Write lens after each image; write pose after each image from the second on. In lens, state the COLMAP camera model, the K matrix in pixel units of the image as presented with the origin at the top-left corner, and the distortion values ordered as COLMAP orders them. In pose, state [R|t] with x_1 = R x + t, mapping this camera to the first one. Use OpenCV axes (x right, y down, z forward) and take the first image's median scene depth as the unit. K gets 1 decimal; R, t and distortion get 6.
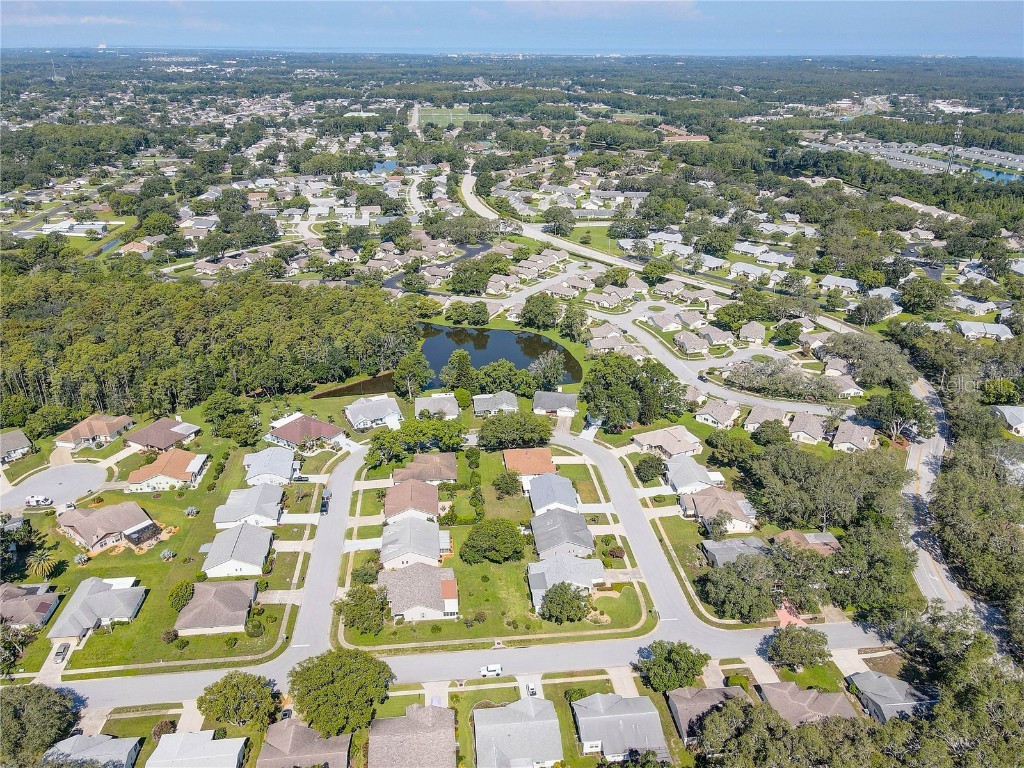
lens RADIAL K [[750.4, 0, 512.0], [0, 750.4, 384.0], [0, 0, 1]] dist [0.007049, 0.019930]
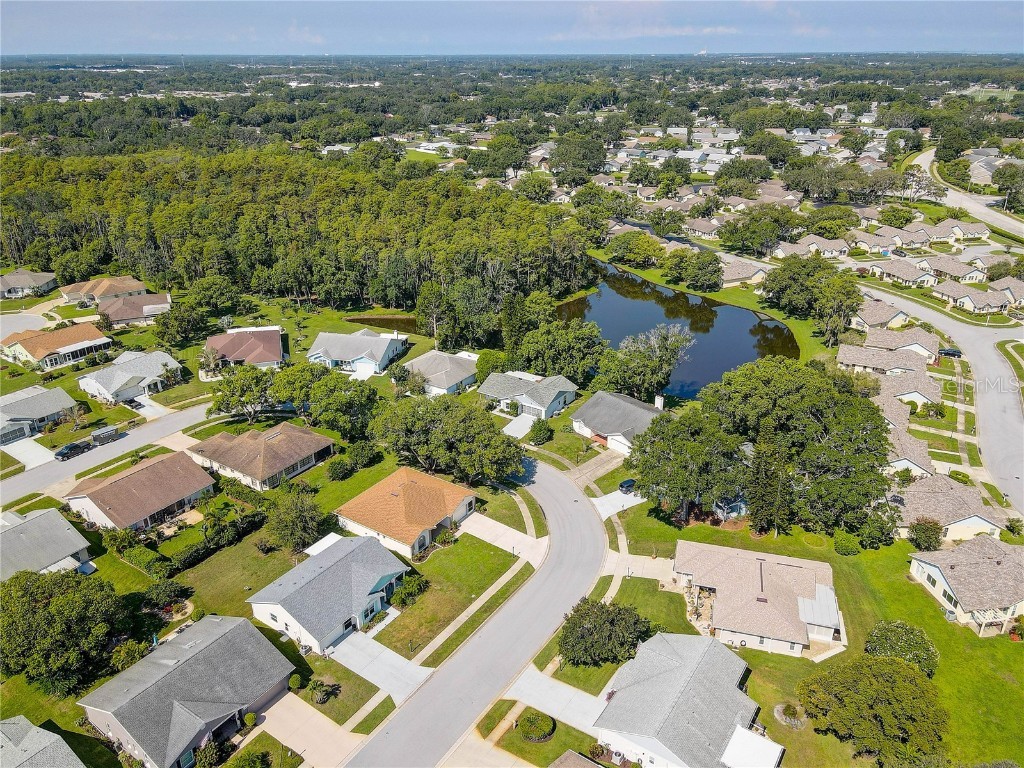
lens RADIAL K [[750.4, 0, 512.0], [0, 750.4, 384.0], [0, 0, 1]] dist [0.007049, 0.019930]
pose [[0.766195, 0.253729, -0.590396, 0.267393], [-0.258933, 0.962763, 0.077724, -0.017131], [0.588132, 0.093321, 0.803363, 0.533996]]
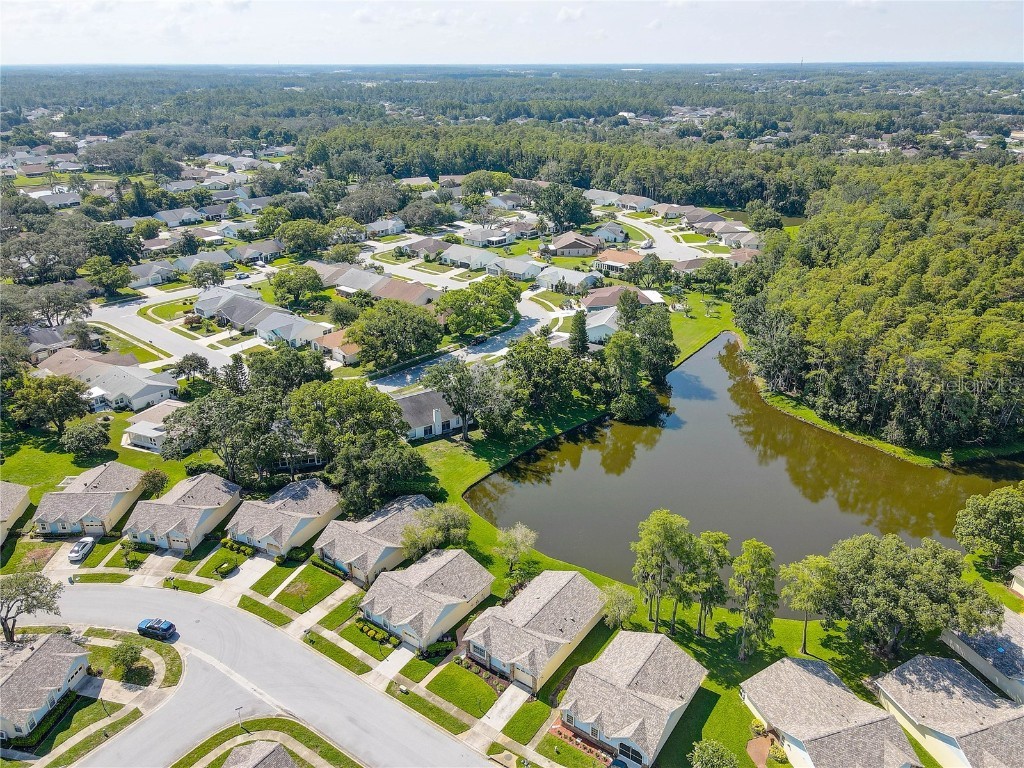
lens RADIAL K [[750.4, 0, 512.0], [0, 750.4, 384.0], [0, 0, 1]] dist [0.007049, 0.019930]
pose [[-0.734870, 0.267026, -0.623429, 0.324702], [-0.280040, 0.717738, 0.637519, -0.331430], [0.617692, 0.643078, -0.452666, 1.206258]]
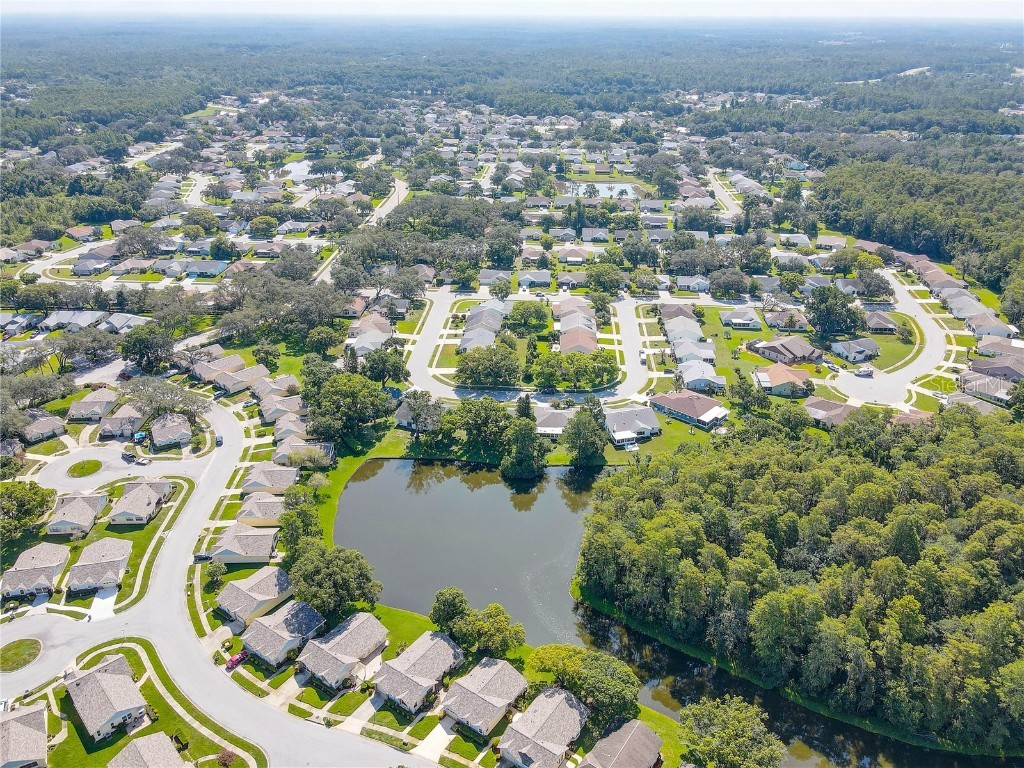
lens RADIAL K [[750.4, 0, 512.0], [0, 750.4, 384.0], [0, 0, 1]] dist [0.007049, 0.019930]
pose [[-0.985022, -0.086077, 0.149408, -0.167279], [0.061792, 0.632725, 0.771907, -0.657192], [-0.160977, 0.769578, -0.617929, 1.440097]]
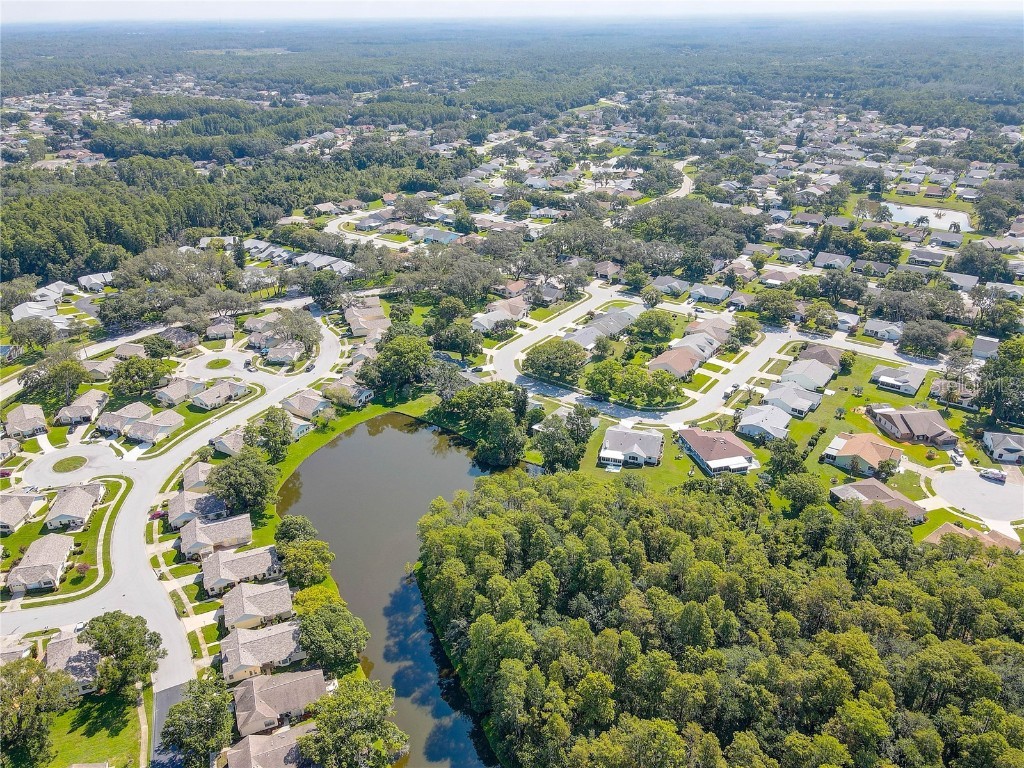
lens RADIAL K [[750.4, 0, 512.0], [0, 750.4, 384.0], [0, 0, 1]] dist [0.007049, 0.019930]
pose [[-0.736559, -0.299504, 0.606447, -0.547209], [0.285713, 0.674920, 0.680332, -0.595987], [-0.613066, 0.674374, -0.411546, 1.294671]]
